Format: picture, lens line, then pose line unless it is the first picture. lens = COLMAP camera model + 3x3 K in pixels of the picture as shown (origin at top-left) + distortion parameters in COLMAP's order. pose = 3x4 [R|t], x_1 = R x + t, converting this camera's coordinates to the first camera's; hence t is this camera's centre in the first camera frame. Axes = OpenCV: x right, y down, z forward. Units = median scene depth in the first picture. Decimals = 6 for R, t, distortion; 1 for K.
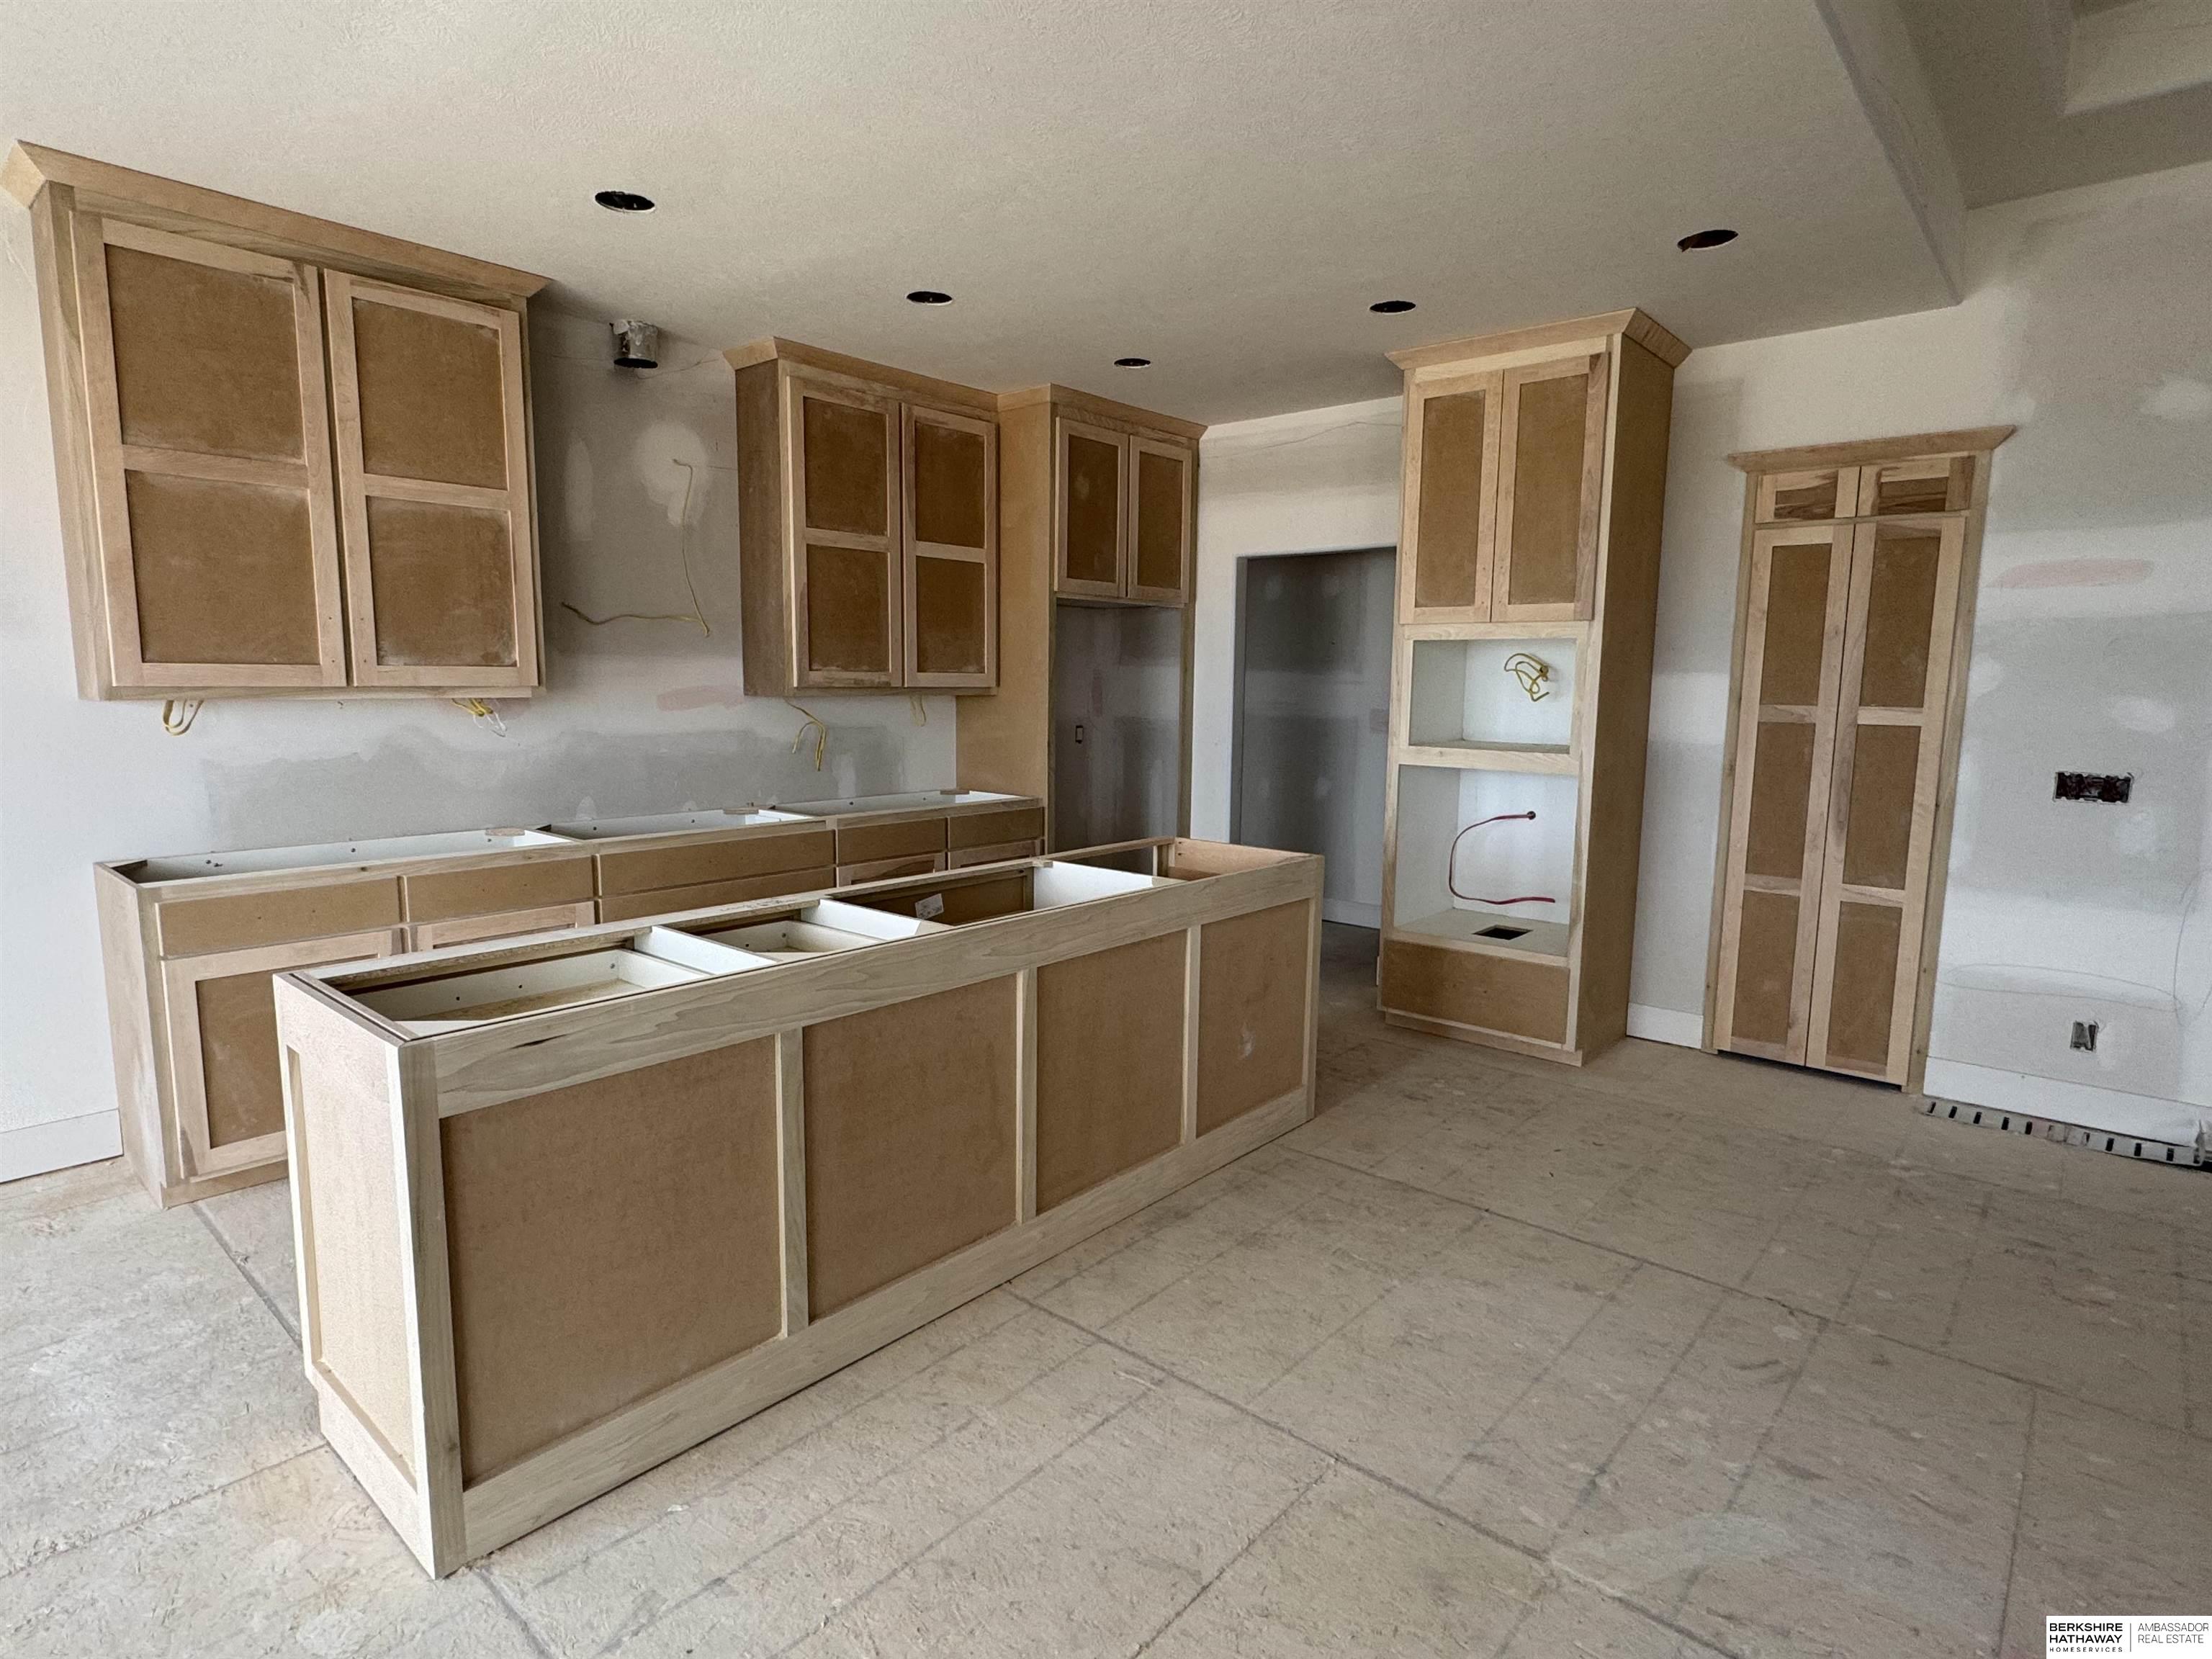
lens RADIAL K [[1163.4, 0, 1094.7], [0, 1163.4, 836.5], [0, 0, 1]] dist [-0.006515, 0.002425]
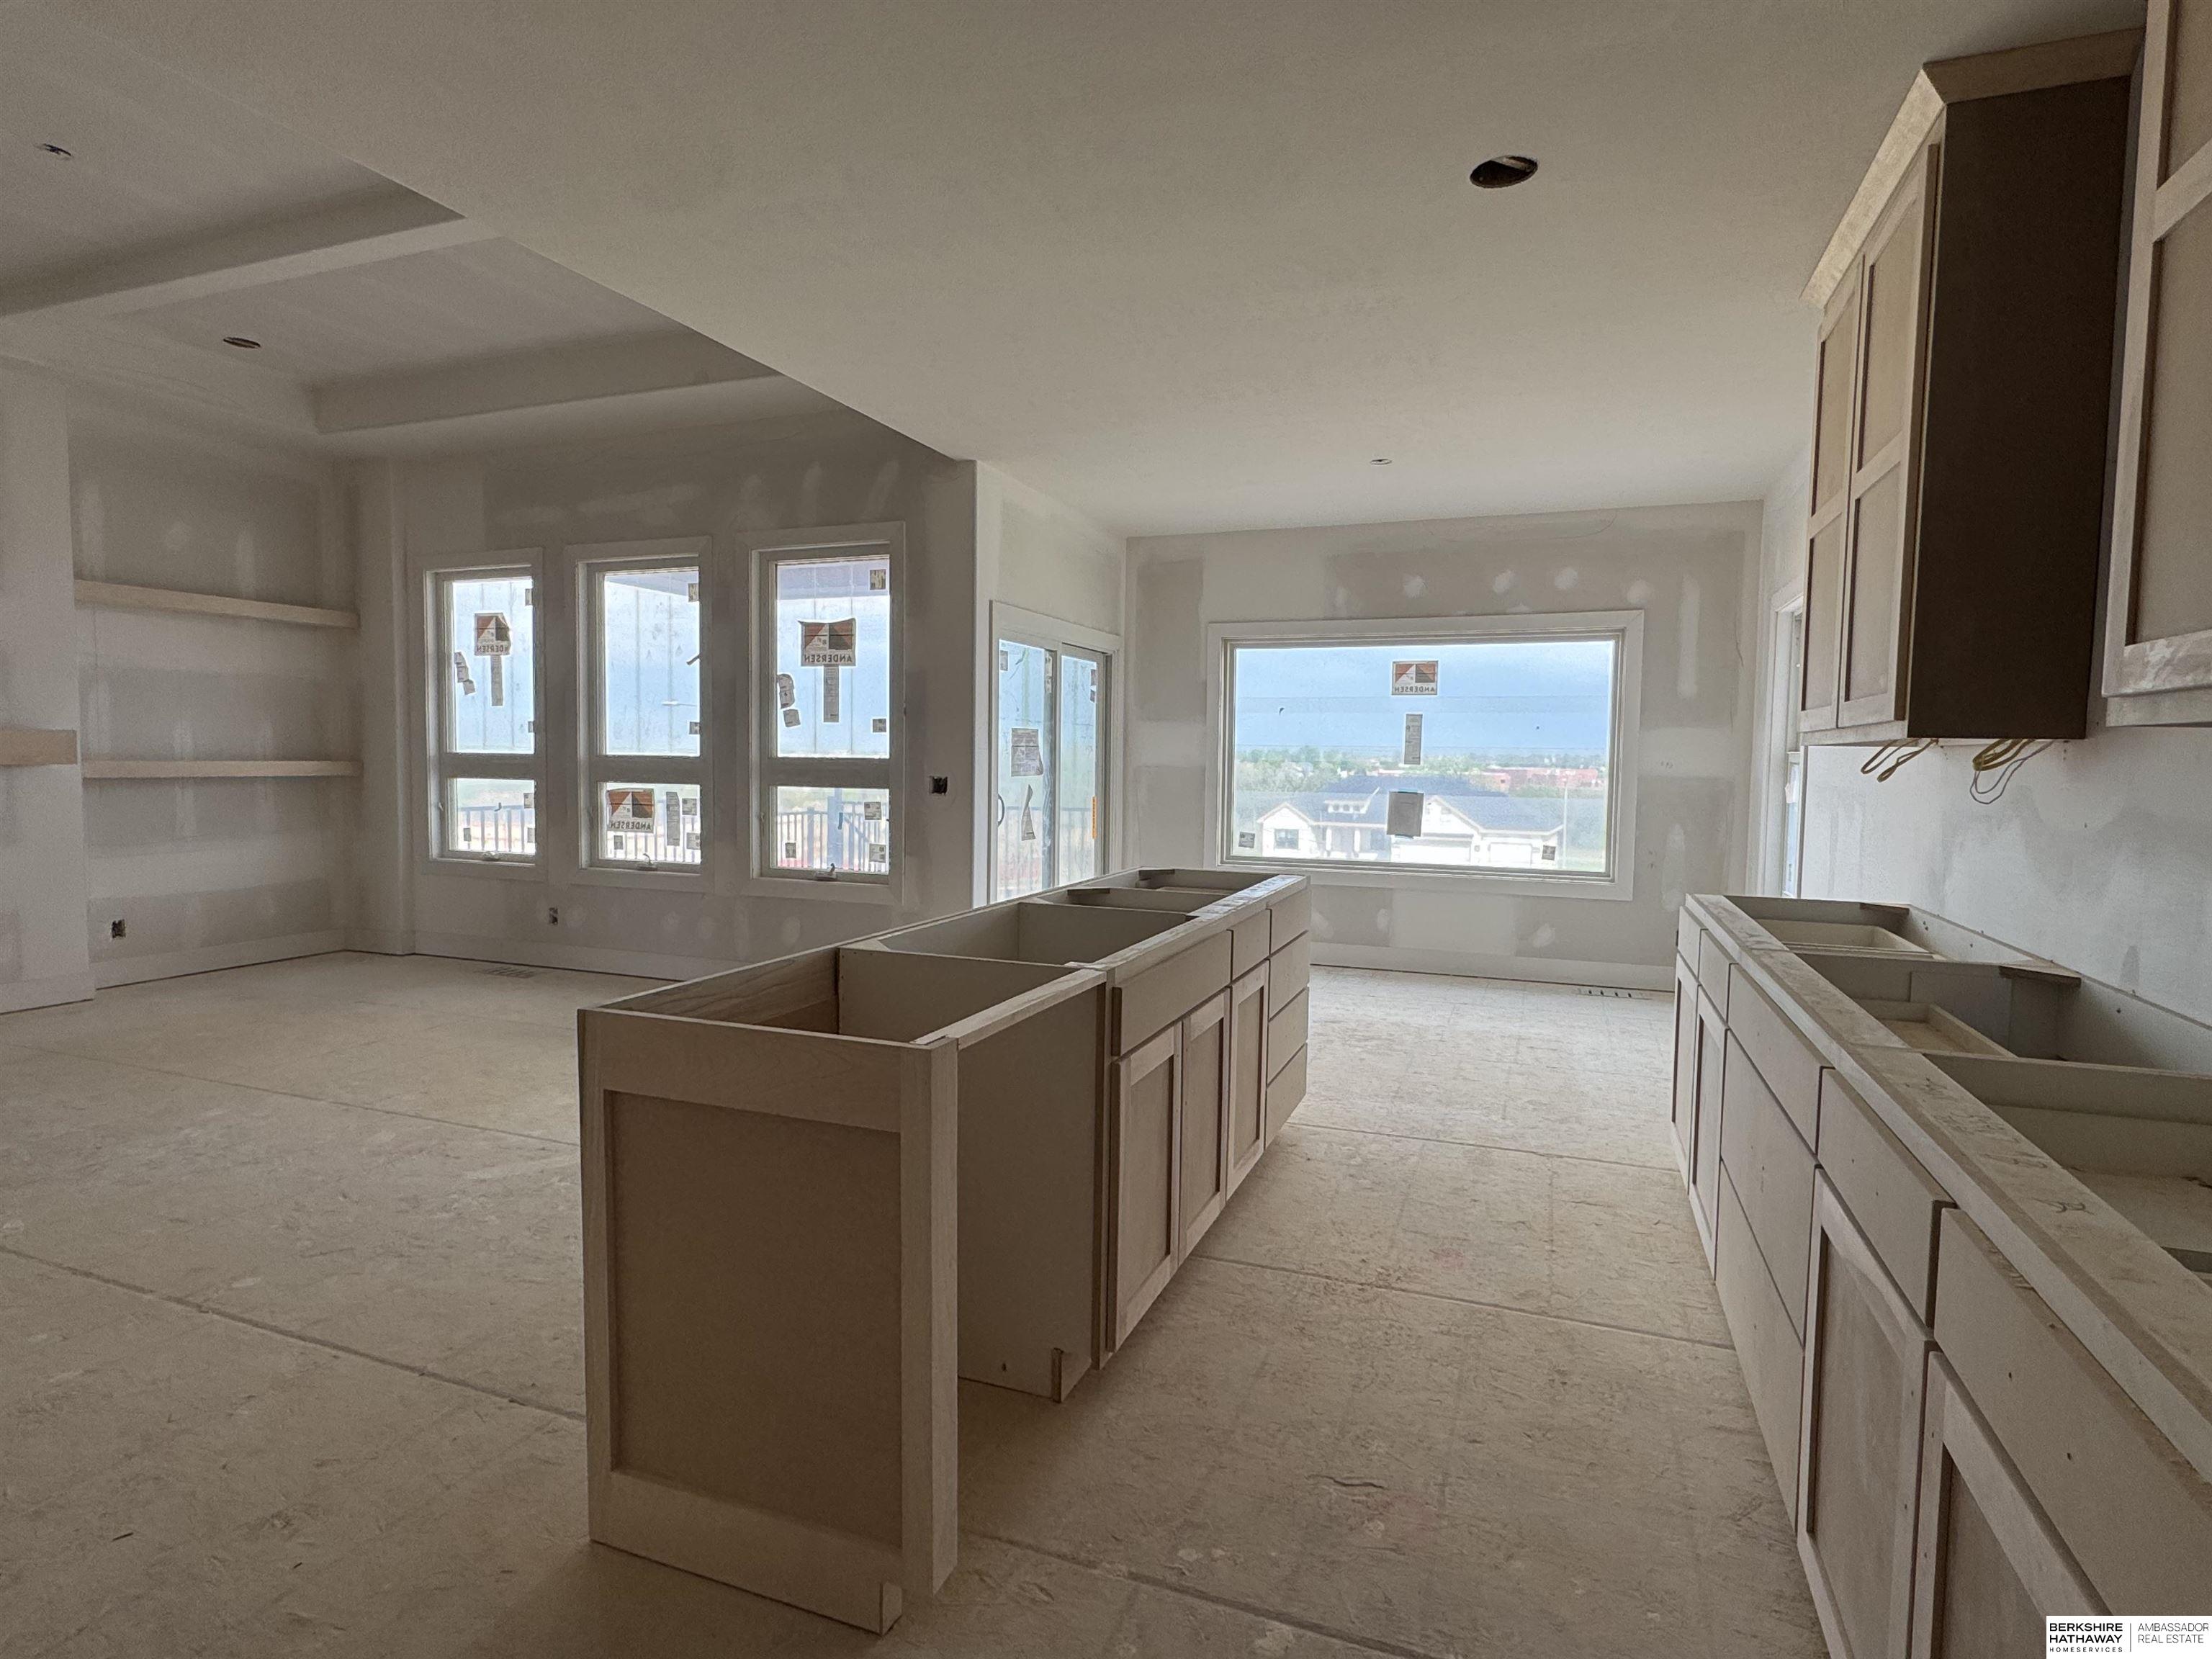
lens RADIAL K [[1163.4, 0, 1096.0], [0, 1163.4, 828.1], [0, 0, 1]] dist [-0.006515, 0.002425]
pose [[-0.937389, -0.003266, -0.348269, 0.152074], [-0.072234, 0.980036, 0.185232, -0.153223], [0.340711, 0.198792, -0.918911, 1.393322]]
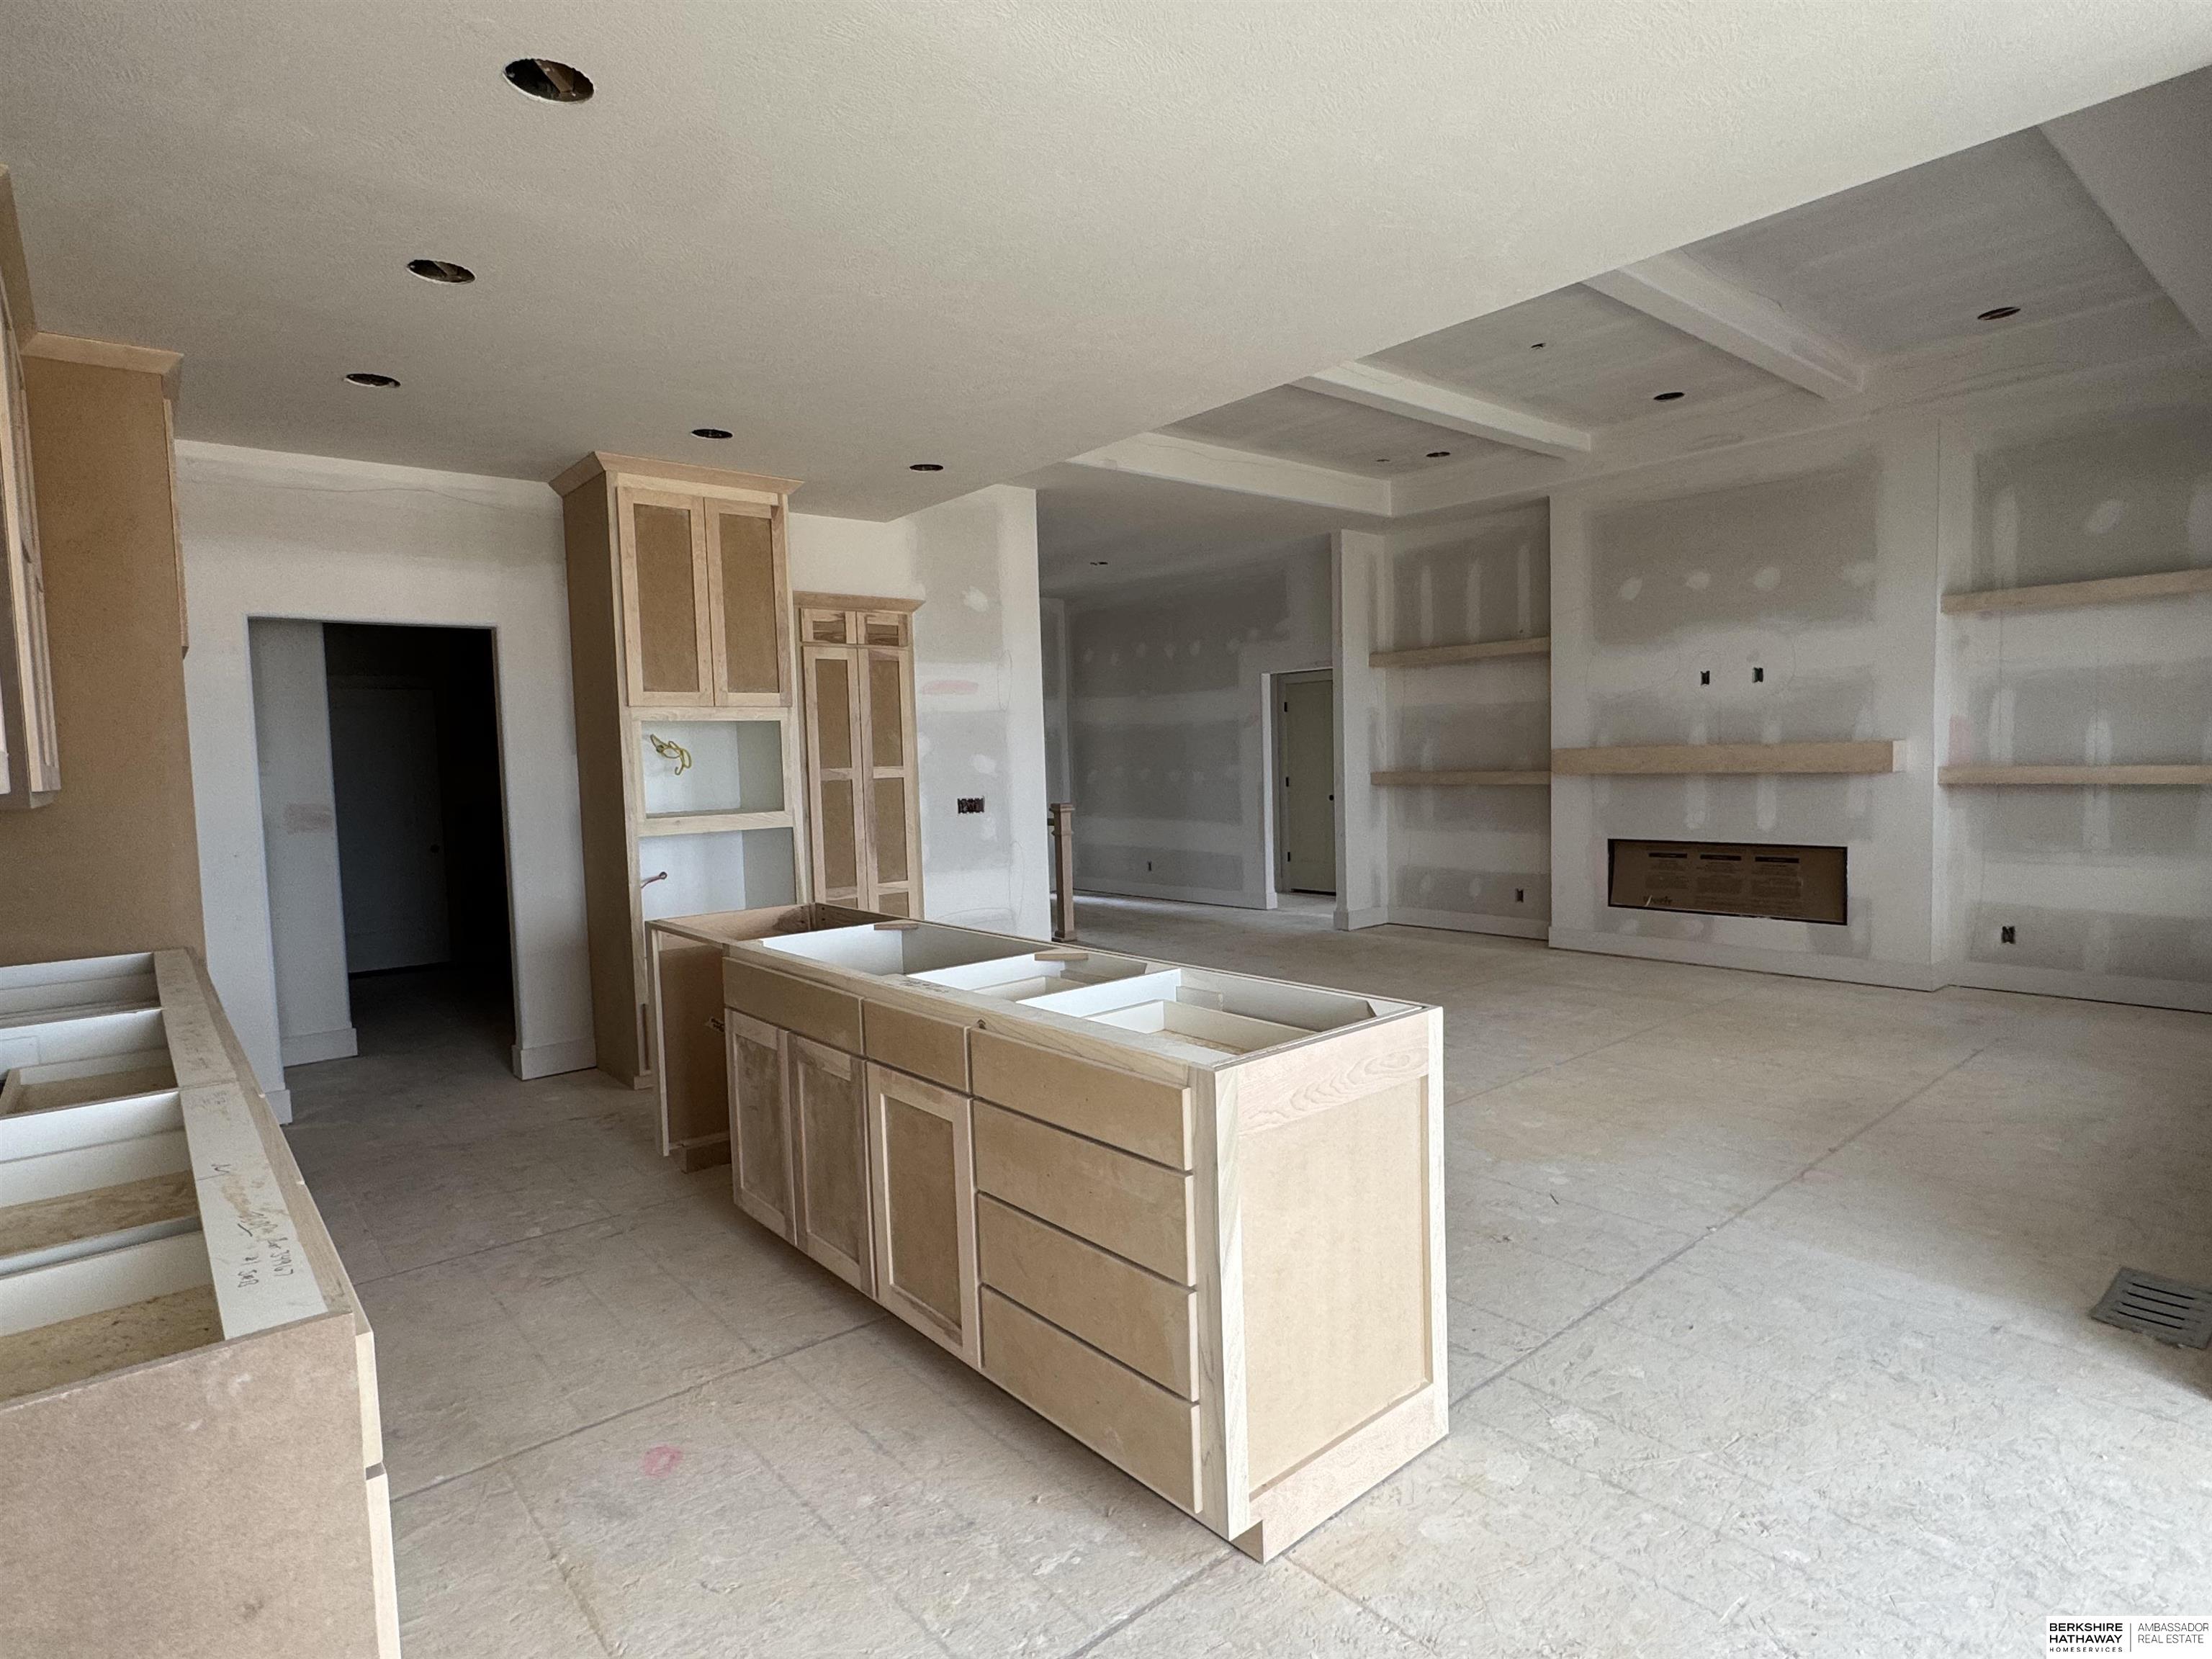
lens RADIAL K [[1163.4, 0, 1107.3], [0, 1163.4, 835.1], [0, 0, 1]] dist [-0.006515, 0.002425]
pose [[0.139064, -0.084440, 0.986677, -0.831227], [0.166211, 0.984214, 0.060803, -0.066636], [-0.976235, 0.155541, 0.150903, 0.488073]]
